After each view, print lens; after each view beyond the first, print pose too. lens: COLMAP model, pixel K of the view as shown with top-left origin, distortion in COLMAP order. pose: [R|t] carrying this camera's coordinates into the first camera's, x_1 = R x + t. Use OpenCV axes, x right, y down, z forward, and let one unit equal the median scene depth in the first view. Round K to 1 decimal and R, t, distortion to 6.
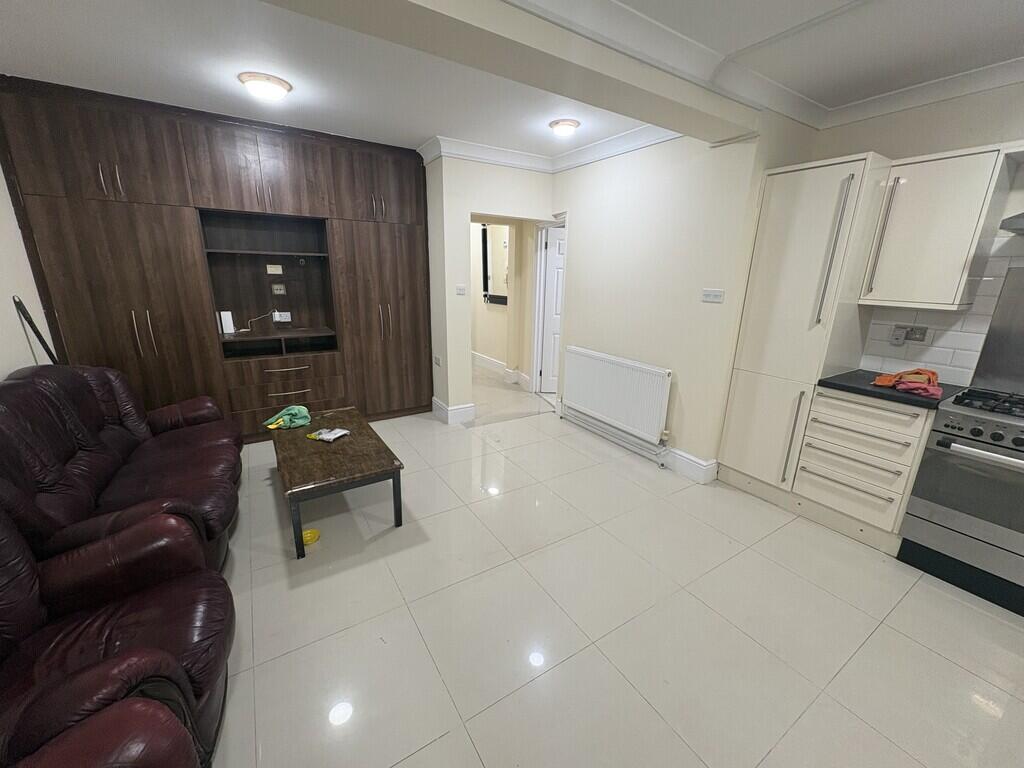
lens RADIAL K [[412.9, 0, 511.2], [0, 412.9, 382.3], [0, 0, 1]] dist [0.000688, -0.000183]
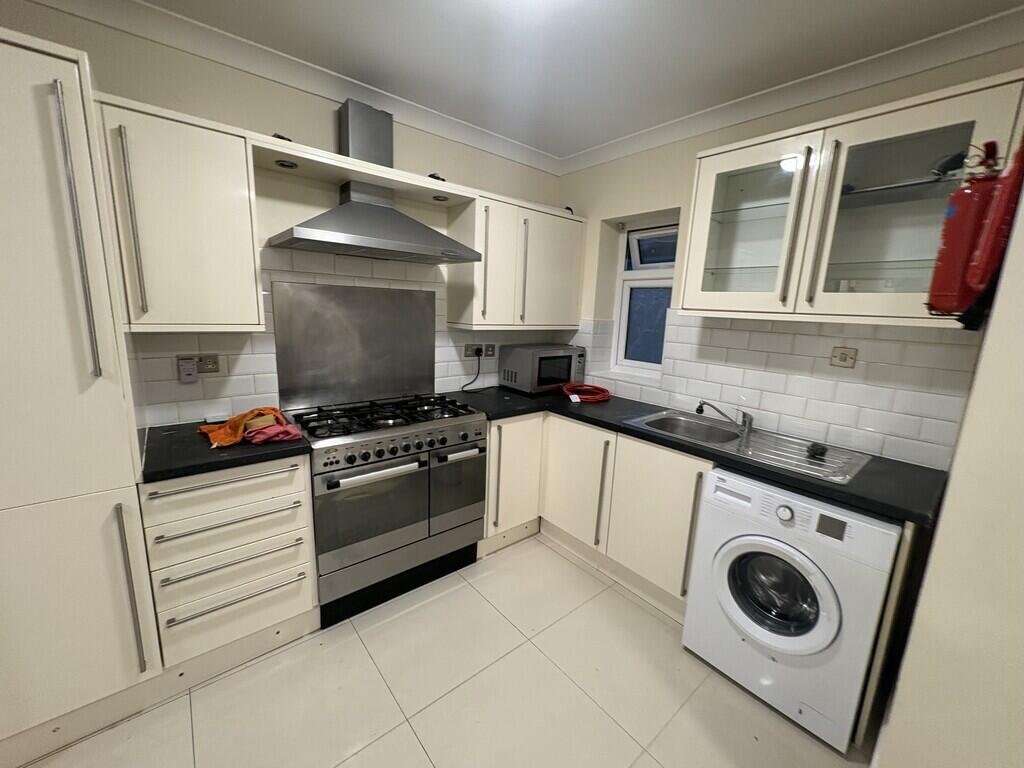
lens RADIAL K [[412.9, 0, 509.6], [0, 412.9, 382.3], [0, 0, 1]] dist [0.000688, -0.000183]
pose [[-0.127764, -0.207703, 0.969812, 0.176261], [0.220295, 0.947457, 0.231937, -0.143043], [-0.967030, 0.243278, -0.075295, 0.546316]]
